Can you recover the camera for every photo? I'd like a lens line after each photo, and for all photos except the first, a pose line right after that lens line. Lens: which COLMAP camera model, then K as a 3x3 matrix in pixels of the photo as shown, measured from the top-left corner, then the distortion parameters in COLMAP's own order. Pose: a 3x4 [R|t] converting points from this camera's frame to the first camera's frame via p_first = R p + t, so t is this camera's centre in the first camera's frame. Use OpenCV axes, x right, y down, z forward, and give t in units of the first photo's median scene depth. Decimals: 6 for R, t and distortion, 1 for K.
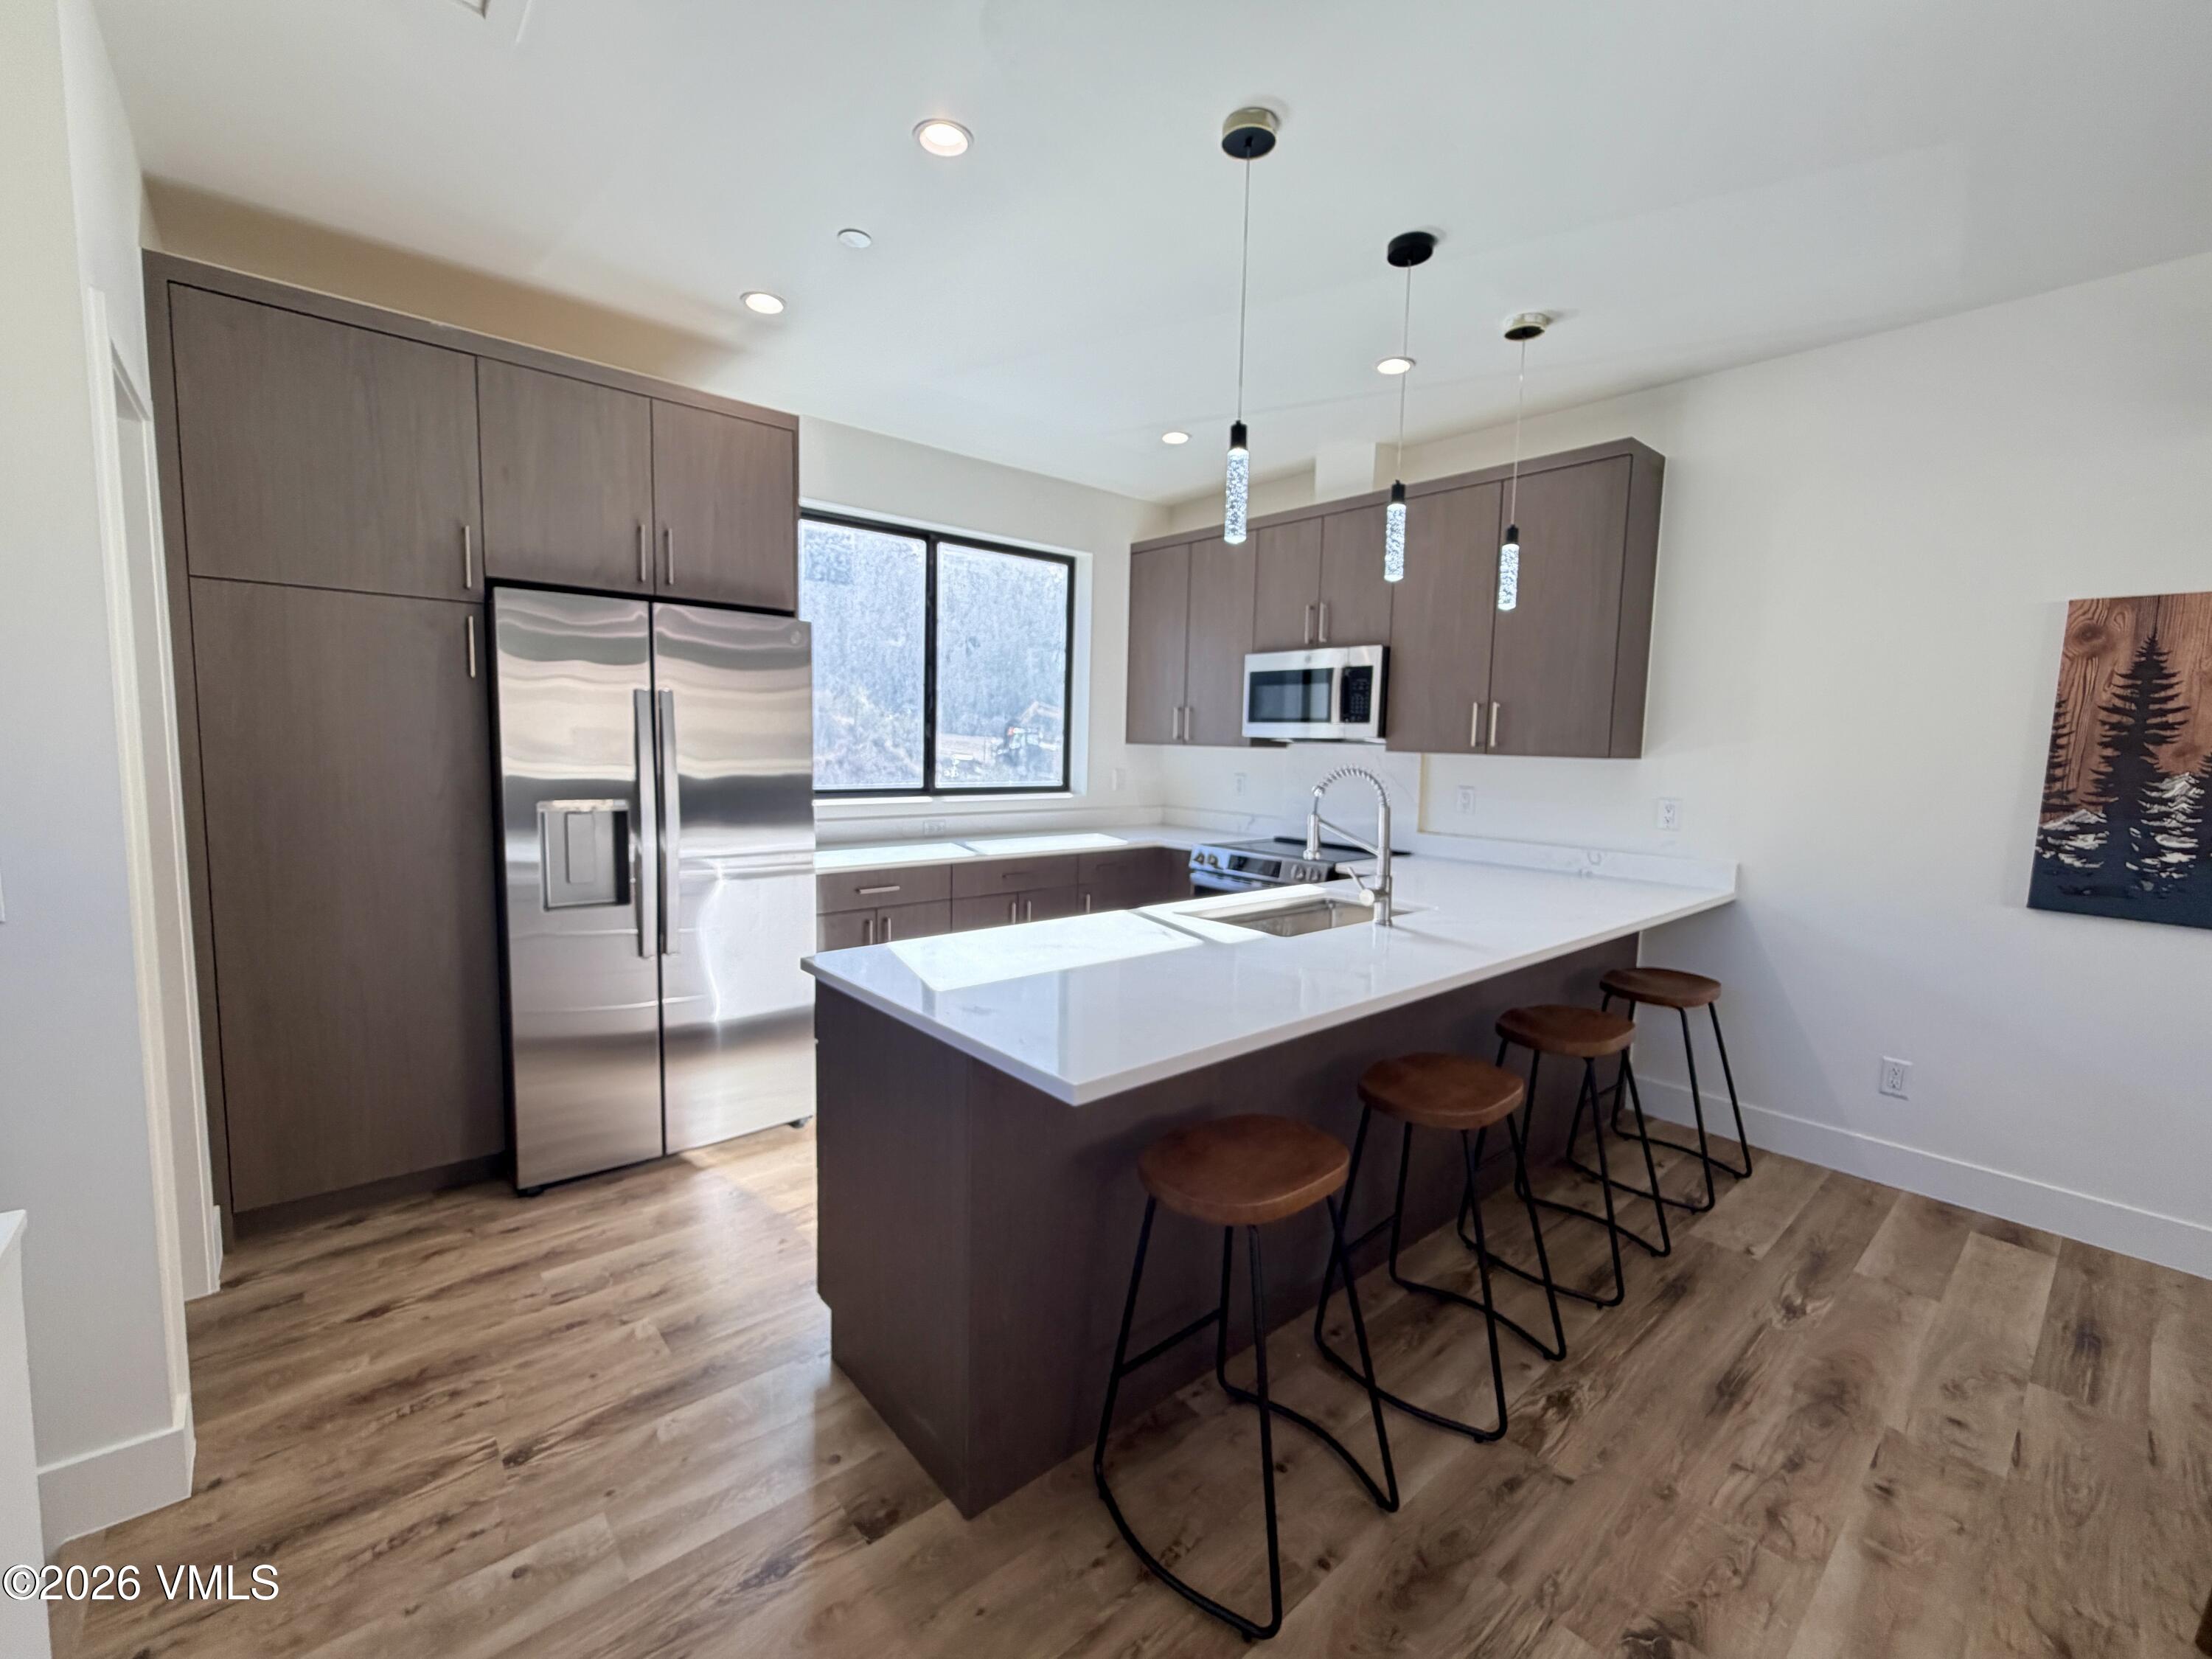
lens RADIAL K [[920.1, 0, 1106.0], [0, 920.1, 829.5], [0, 0, 1]] dist [0.000364, 0.000001]
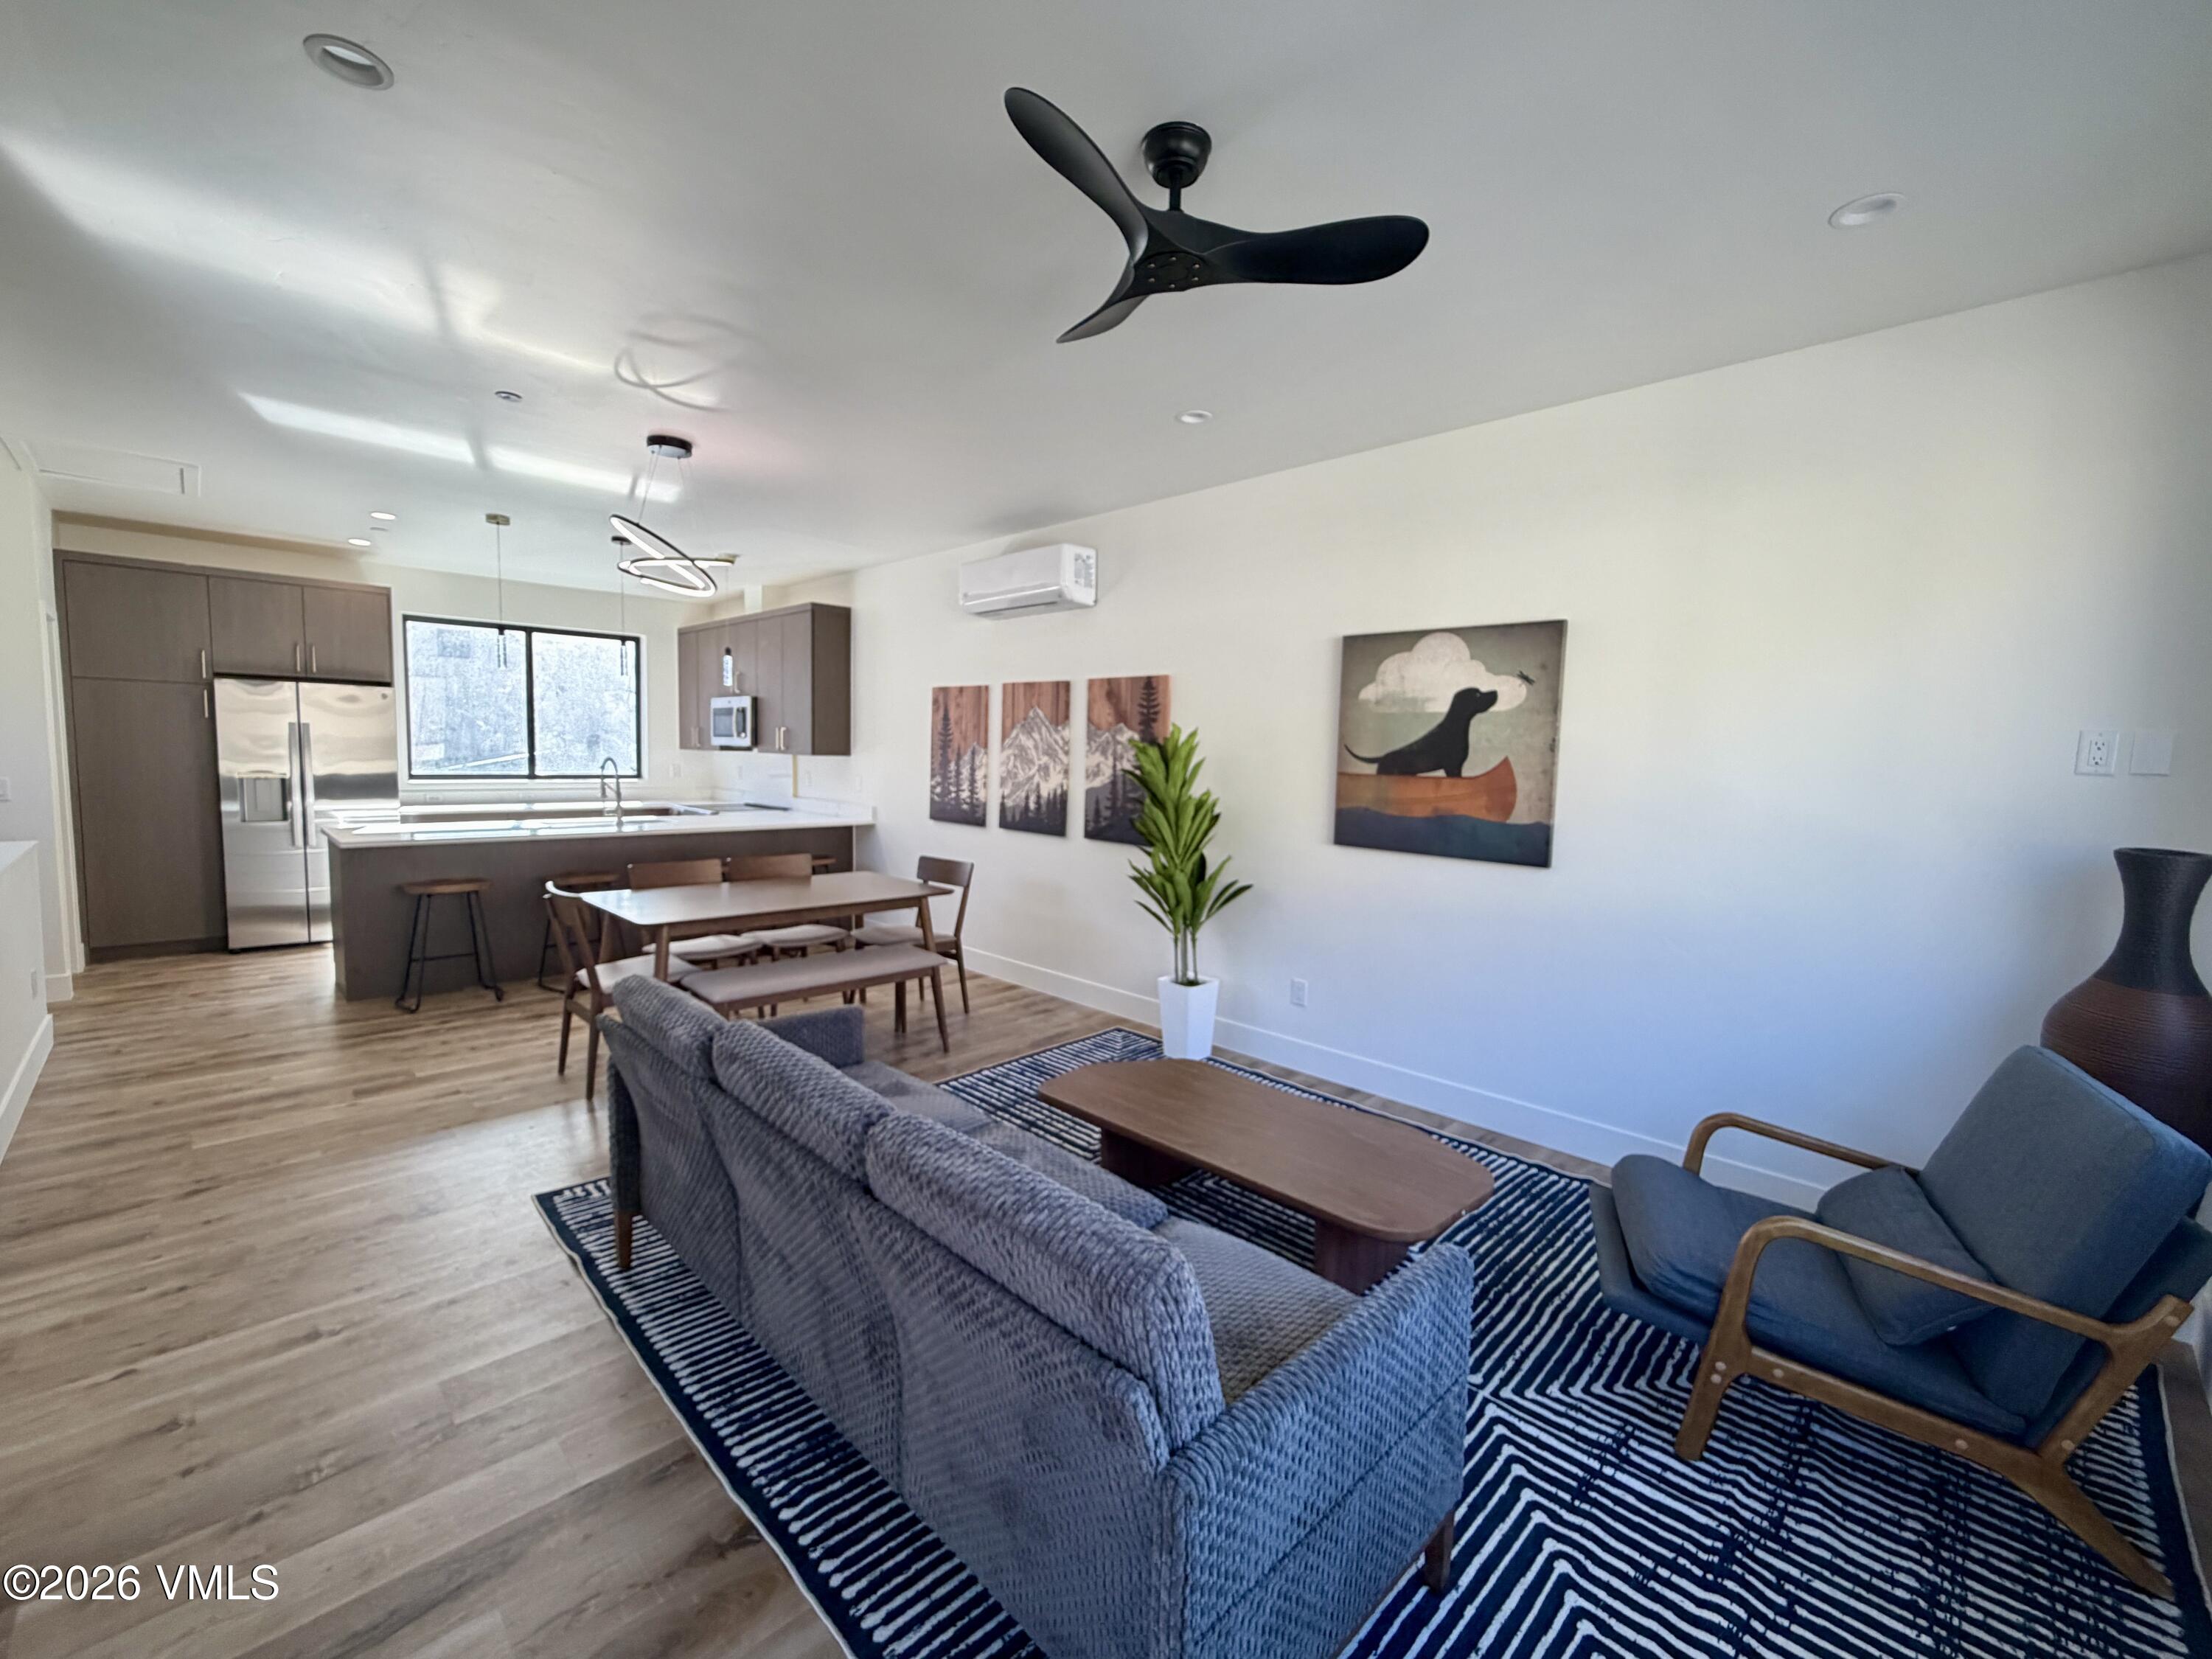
lens RADIAL K [[920.1, 0, 1106.0], [0, 920.1, 829.5], [0, 0, 1]] dist [0.000364, 0.000001]
pose [[0.997598, -0.004178, 0.069138, 1.645248], [0.004965, 0.999925, -0.011212, 0.177407], [-0.069086, 0.011529, 0.997544, -1.696107]]
